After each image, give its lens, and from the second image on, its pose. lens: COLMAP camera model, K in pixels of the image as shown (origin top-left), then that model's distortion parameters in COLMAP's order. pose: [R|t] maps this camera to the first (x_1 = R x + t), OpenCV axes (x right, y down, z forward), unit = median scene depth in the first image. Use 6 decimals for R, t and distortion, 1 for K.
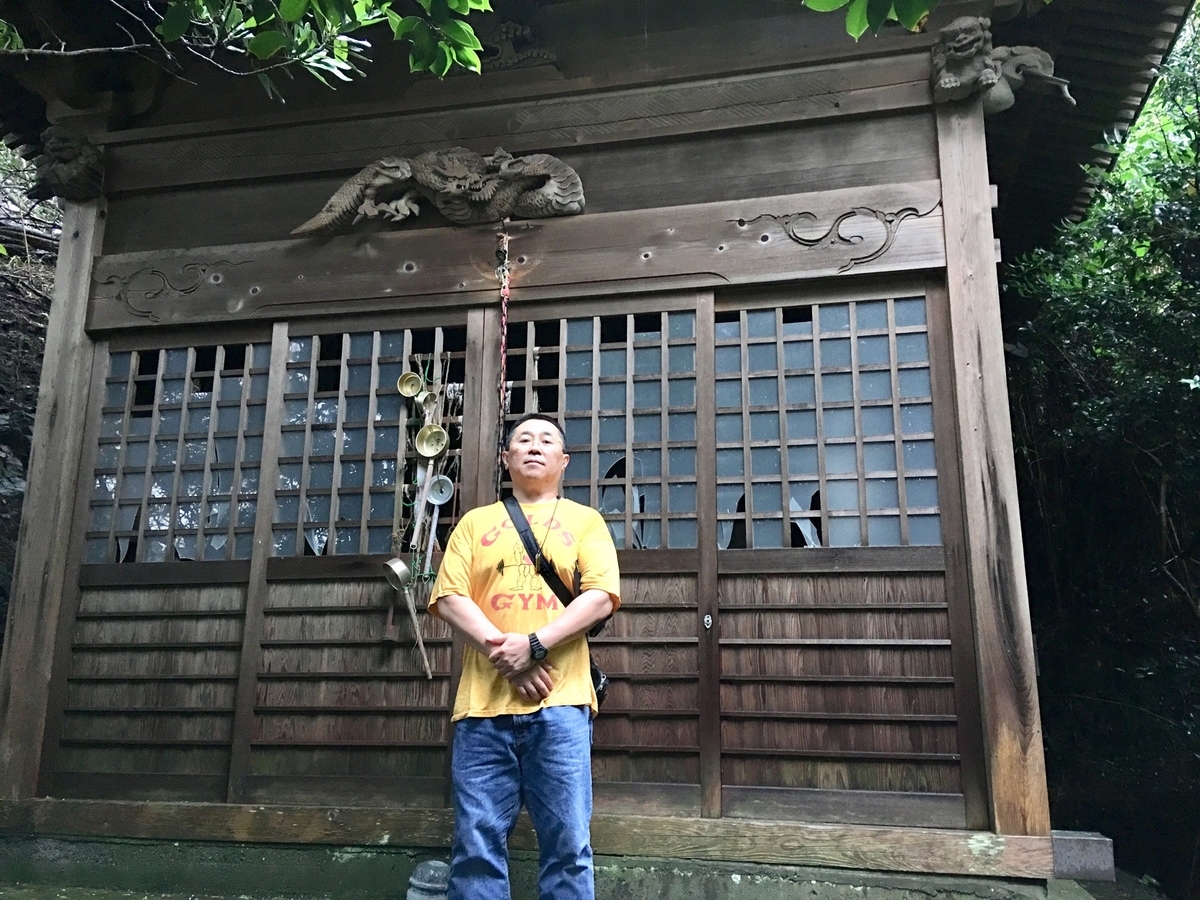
lens RADIAL K [[1013.6, 0, 639.3], [0, 1013.6, 452.0], [0, 0, 1]] dist [0.133497, -0.175829]
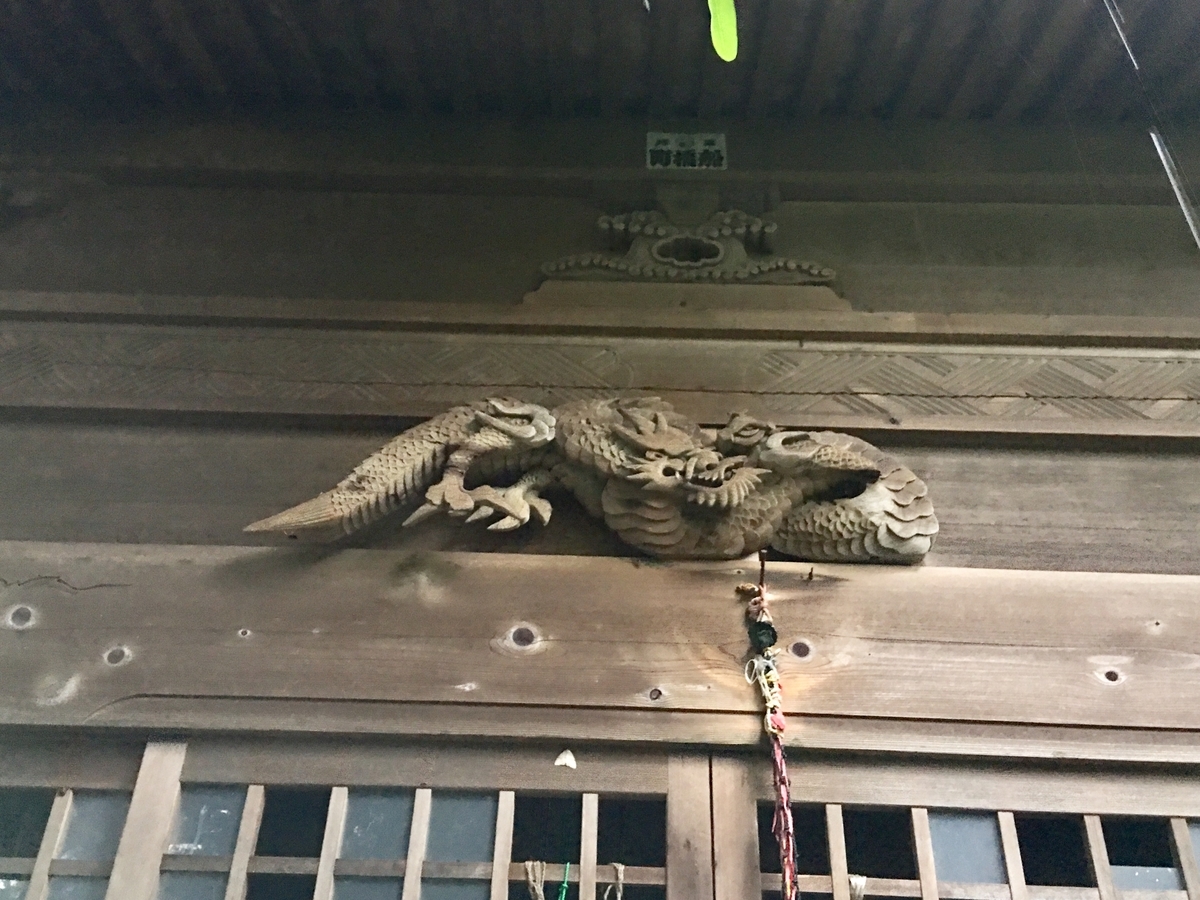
lens RADIAL K [[1171.4, 0, 600.0], [0, 1171.4, 450.0], [0, 0, 1]] dist [0.115033, -0.191618]
pose [[0.979099, 0.142345, 0.145271, -0.276831], [-0.076523, 0.919601, -0.385328, -0.068542], [-0.188441, 0.366158, 0.911273, 0.531862]]
